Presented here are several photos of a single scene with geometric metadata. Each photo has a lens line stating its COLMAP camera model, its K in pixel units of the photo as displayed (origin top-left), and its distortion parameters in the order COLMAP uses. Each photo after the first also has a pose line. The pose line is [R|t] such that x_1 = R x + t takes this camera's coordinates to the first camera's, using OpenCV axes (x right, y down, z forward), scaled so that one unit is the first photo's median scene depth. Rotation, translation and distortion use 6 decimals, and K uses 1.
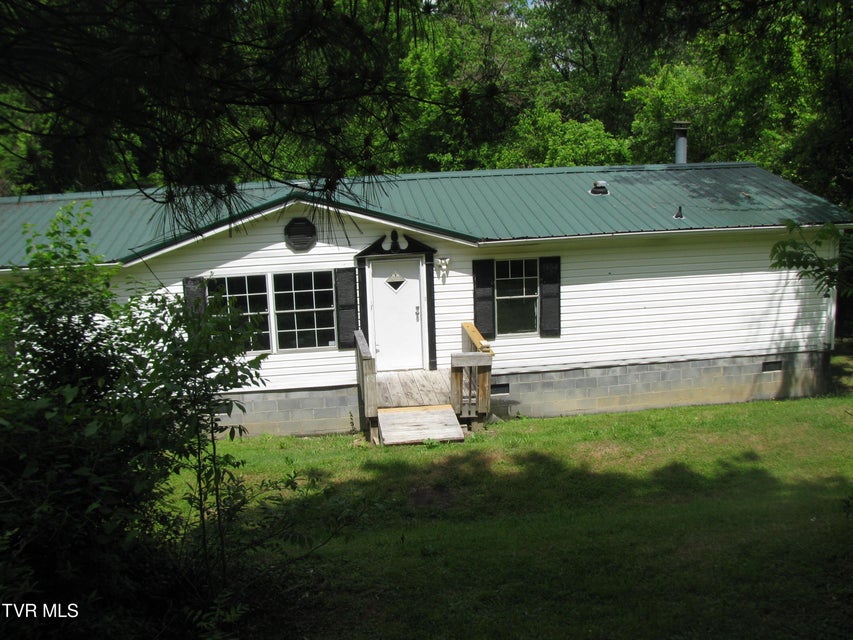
lens RADIAL K [[880.3, 0, 418.5], [0, 880.3, 305.0], [0, 0, 1]] dist [-0.225948, 0.267811]
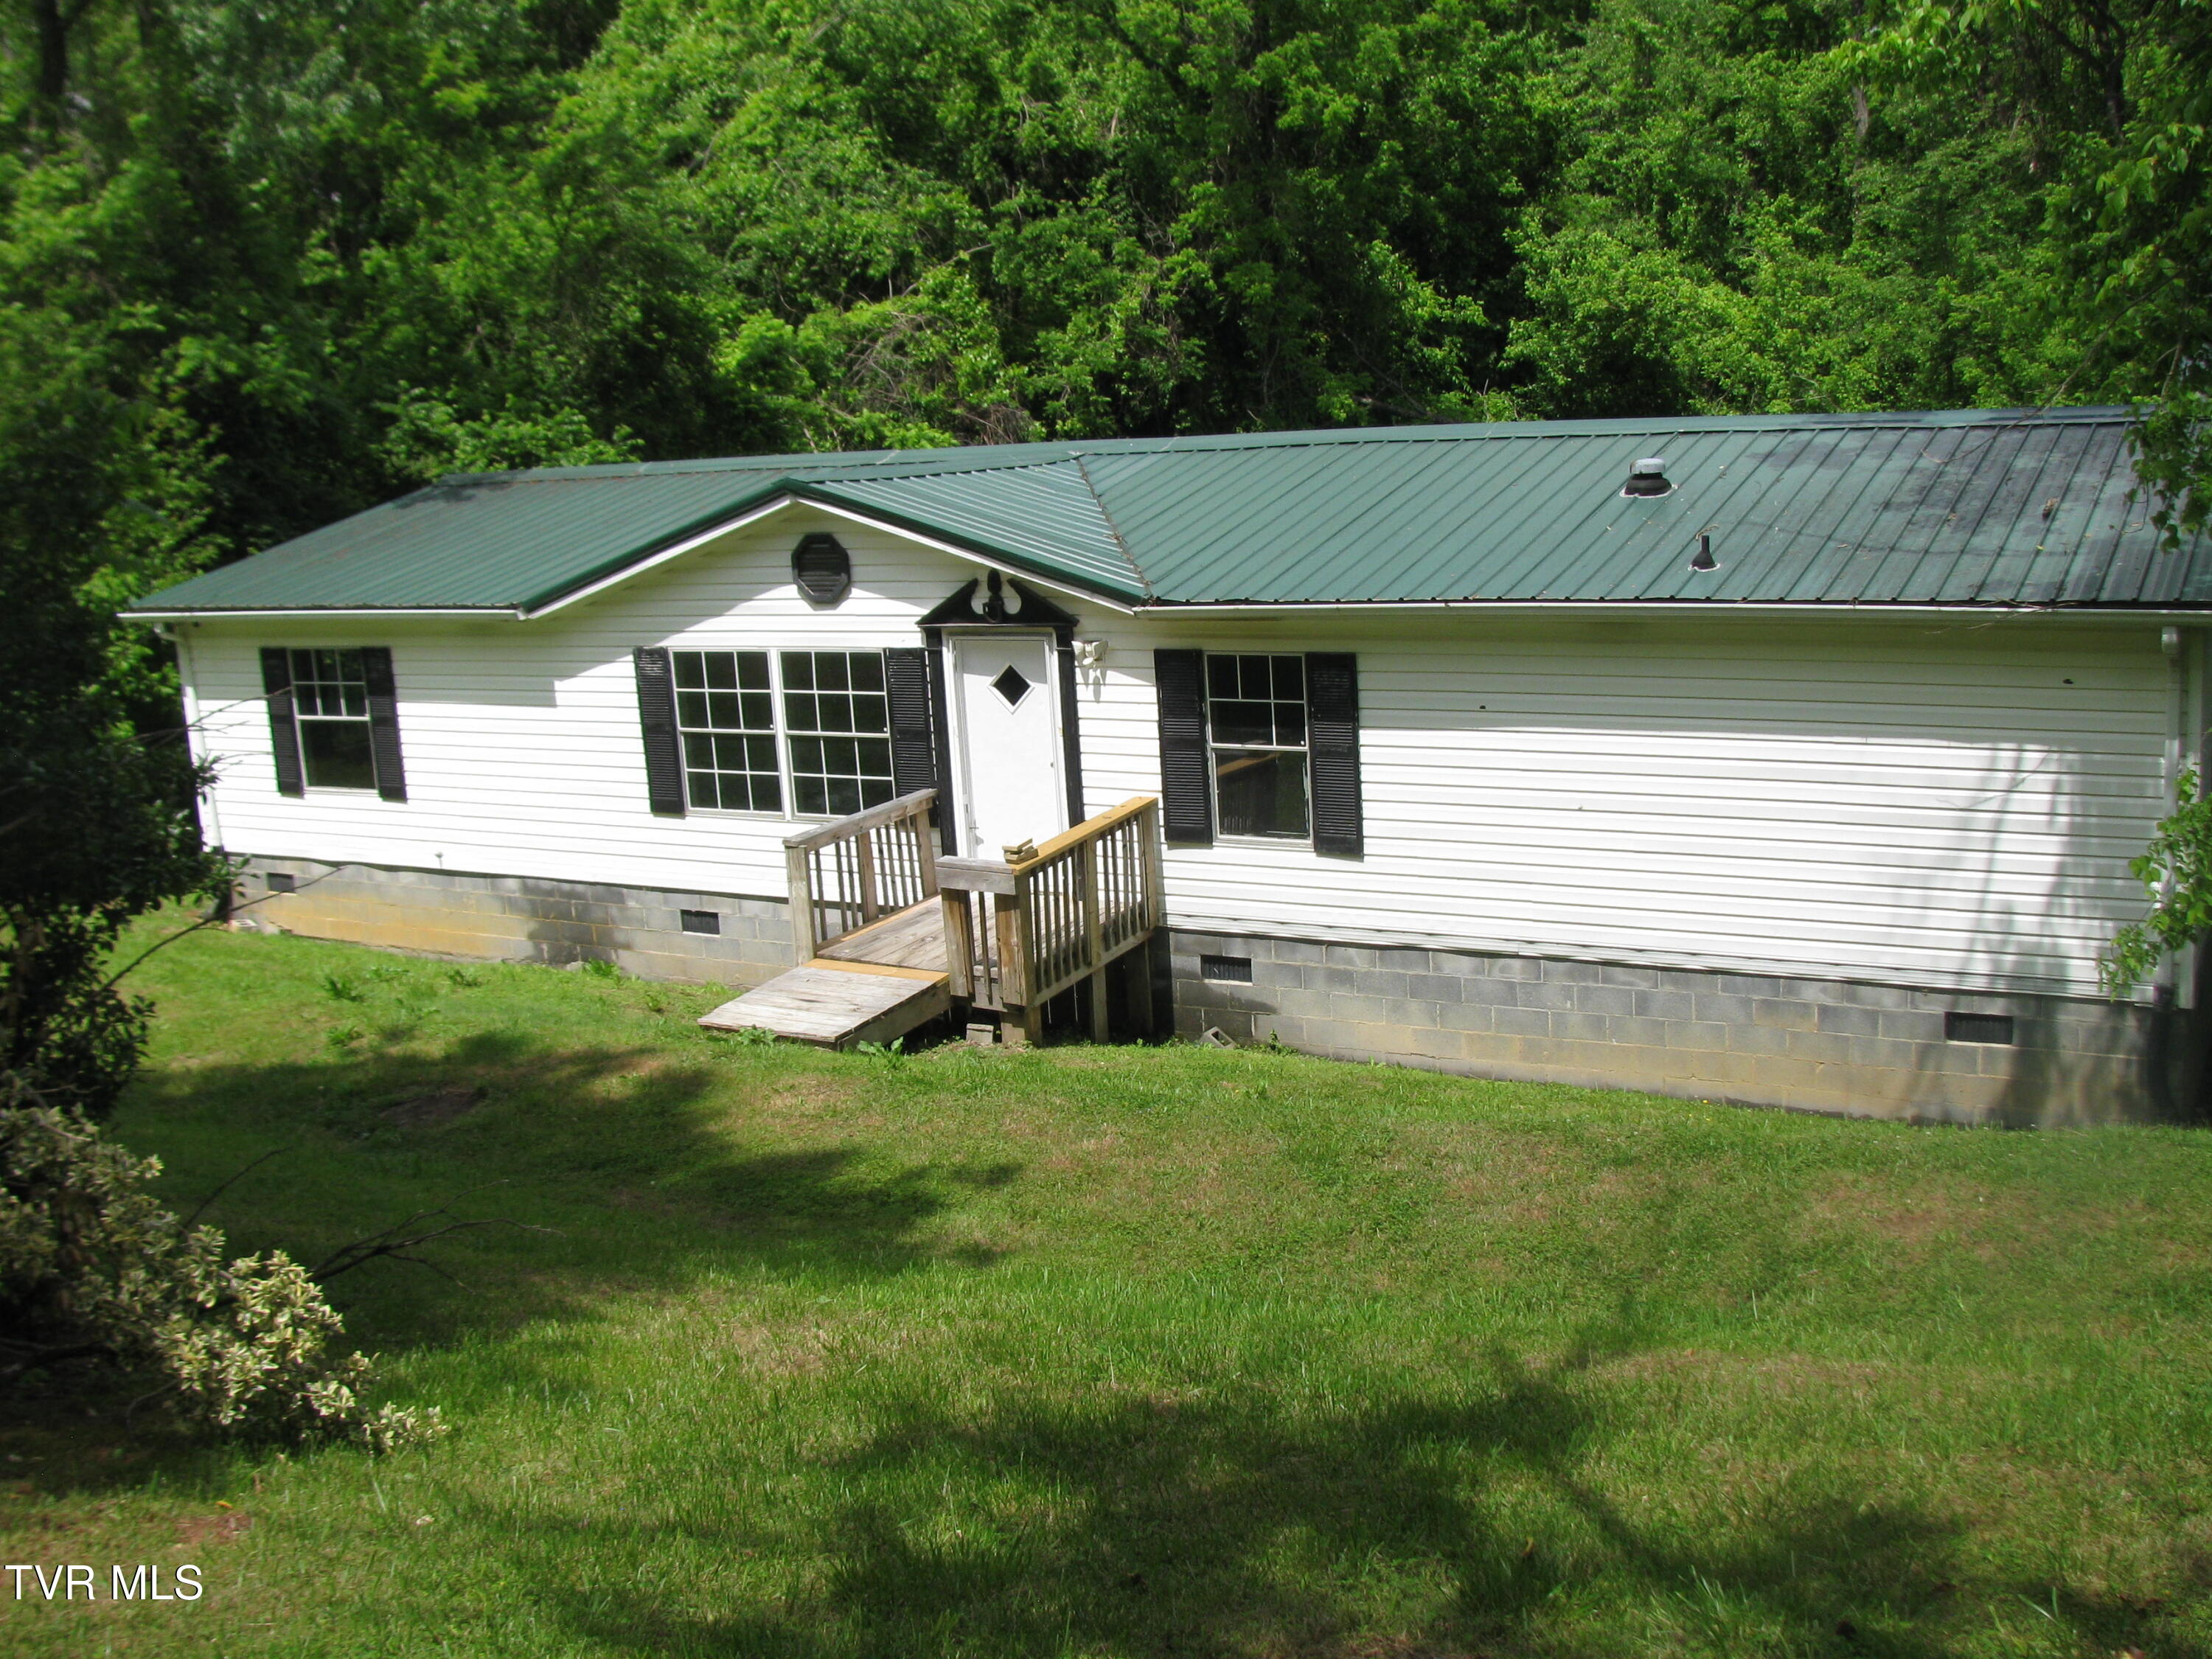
lens RADIAL K [[2282.7, 0, 1085.2], [0, 2282.7, 790.5], [0, 0, 1]] dist [-0.225948, 0.267811]
pose [[0.802816, 0.100263, -0.587736, 0.670889], [-0.082287, 0.994958, 0.057332, -0.043105], [0.590521, 0.002336, 0.807019, 0.107770]]
